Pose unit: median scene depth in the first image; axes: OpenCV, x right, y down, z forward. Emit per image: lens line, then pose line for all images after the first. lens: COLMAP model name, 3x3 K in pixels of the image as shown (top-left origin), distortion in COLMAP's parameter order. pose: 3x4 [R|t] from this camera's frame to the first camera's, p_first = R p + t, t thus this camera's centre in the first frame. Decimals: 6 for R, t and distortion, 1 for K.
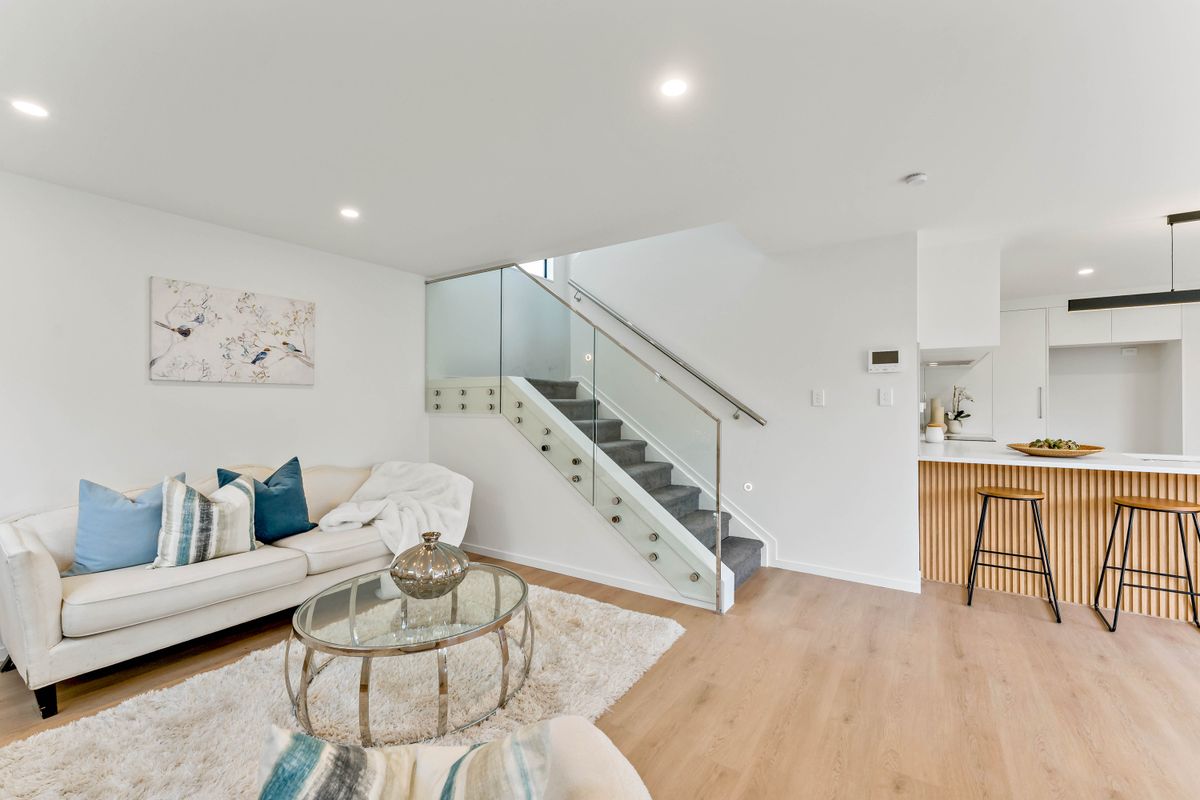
lens RADIAL K [[537.8, 0, 600.0], [0, 537.8, 400.0], [0, 0, 1]] dist [0.000477, 0.000143]
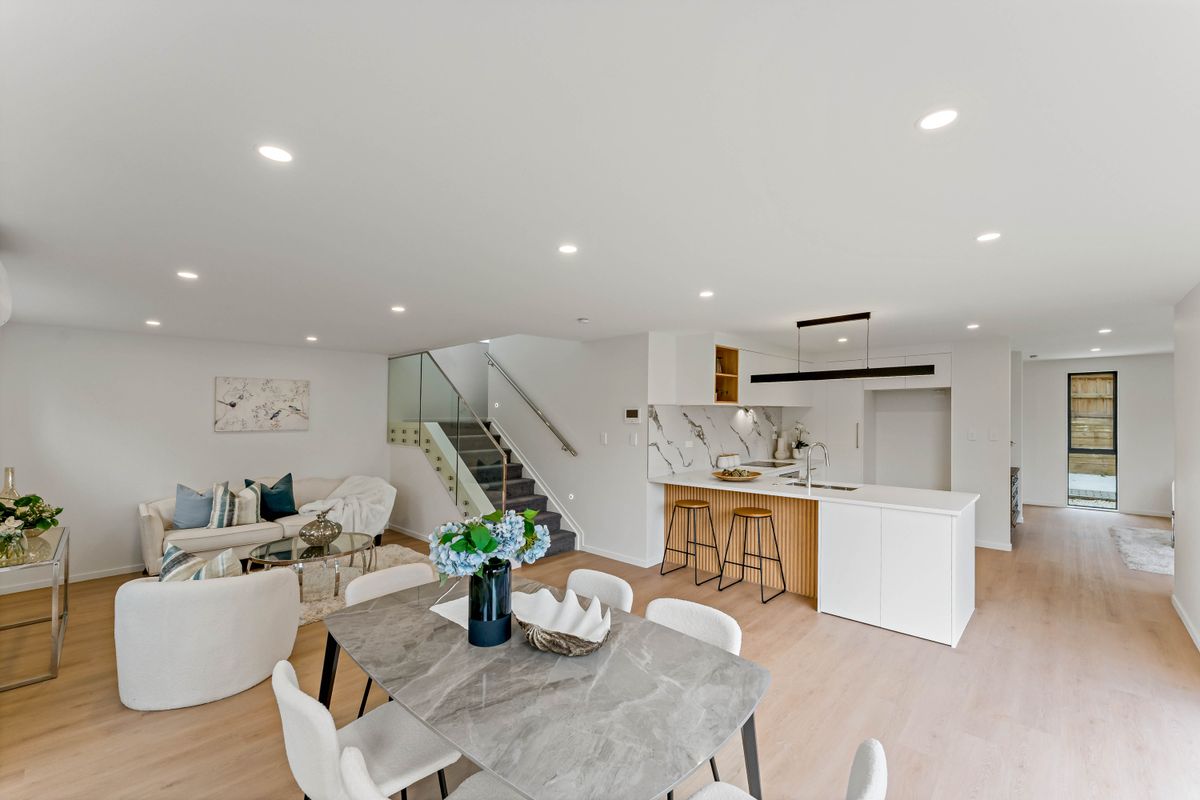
lens RADIAL K [[537.8, 0, 600.0], [0, 537.8, 400.0], [0, 0, 1]] dist [0.000477, 0.000143]
pose [[0.983125, -0.008000, -0.182763, 0.806246], [0.005137, 0.999857, -0.016132, -0.105689], [0.182866, 0.014921, 0.983025, -0.588614]]
